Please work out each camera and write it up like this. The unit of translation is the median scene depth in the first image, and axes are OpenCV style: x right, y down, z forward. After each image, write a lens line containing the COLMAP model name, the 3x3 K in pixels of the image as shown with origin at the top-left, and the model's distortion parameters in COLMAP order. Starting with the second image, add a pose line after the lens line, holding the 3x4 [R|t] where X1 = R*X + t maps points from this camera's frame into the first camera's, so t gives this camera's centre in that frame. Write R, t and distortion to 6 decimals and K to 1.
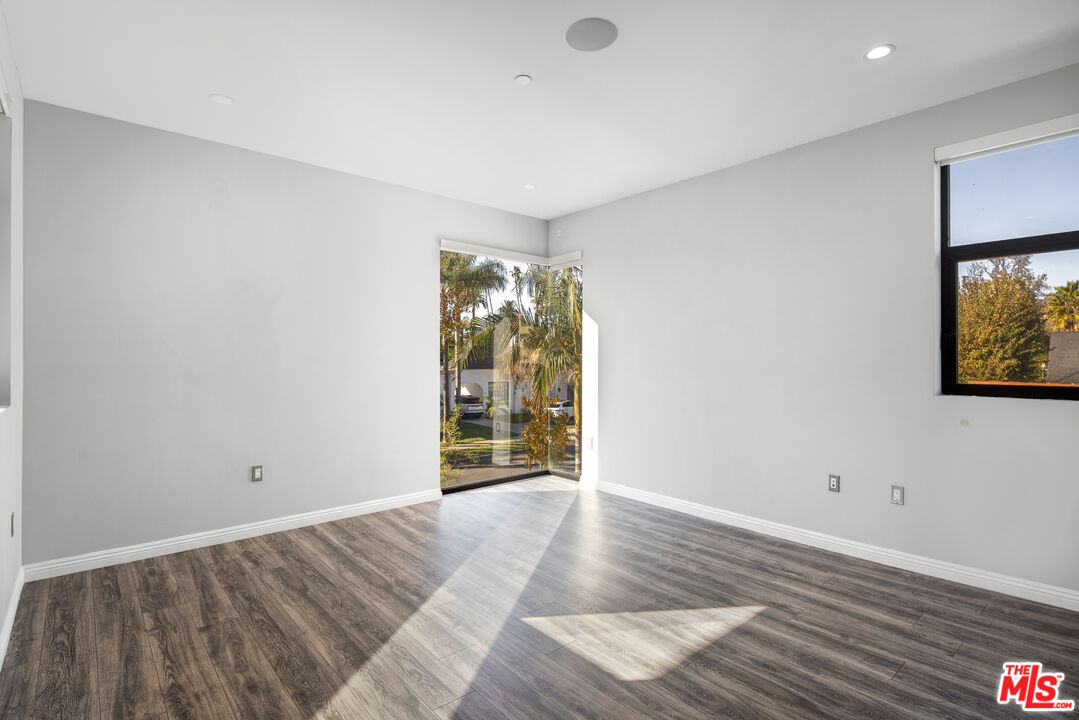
lens RADIAL K [[527.6, 0, 538.9], [0, 527.6, 339.4], [0, 0, 1]] dist [0.003595, 0.000155]
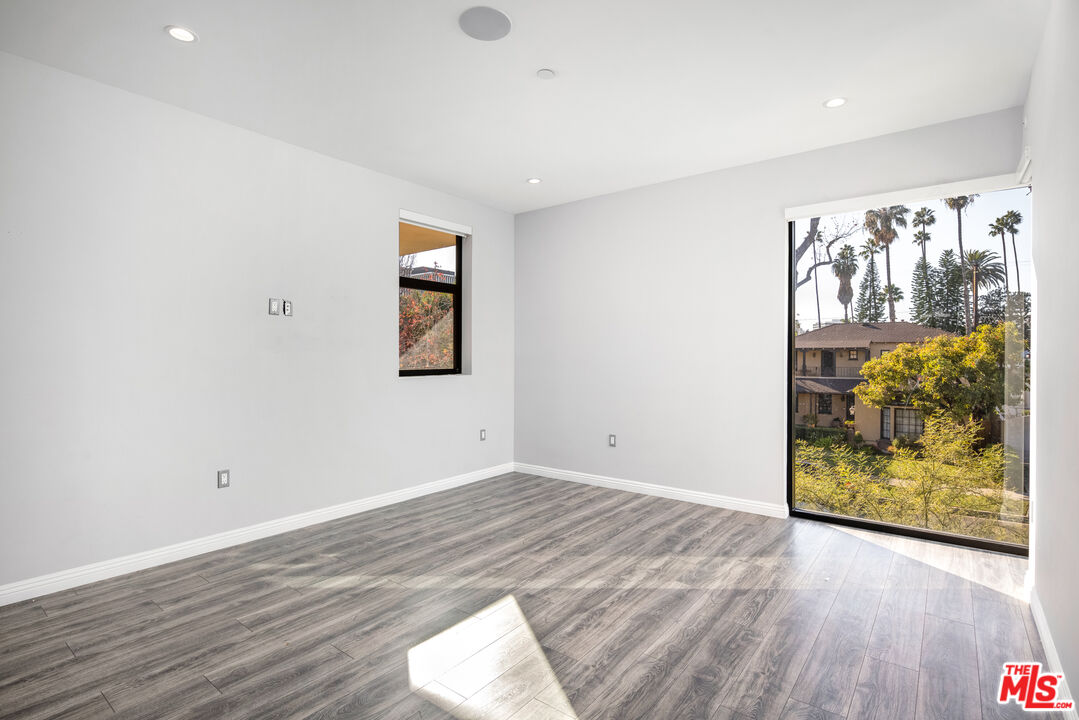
lens RADIAL K [[527.6, 0, 538.9], [0, 527.6, 339.4], [0, 0, 1]] dist [0.003595, 0.000155]
pose [[0.192870, -0.025124, -0.980903, 0.832038], [0.036665, 0.999159, -0.018382, 0.026361], [0.980539, -0.032420, 0.193629, 0.676211]]
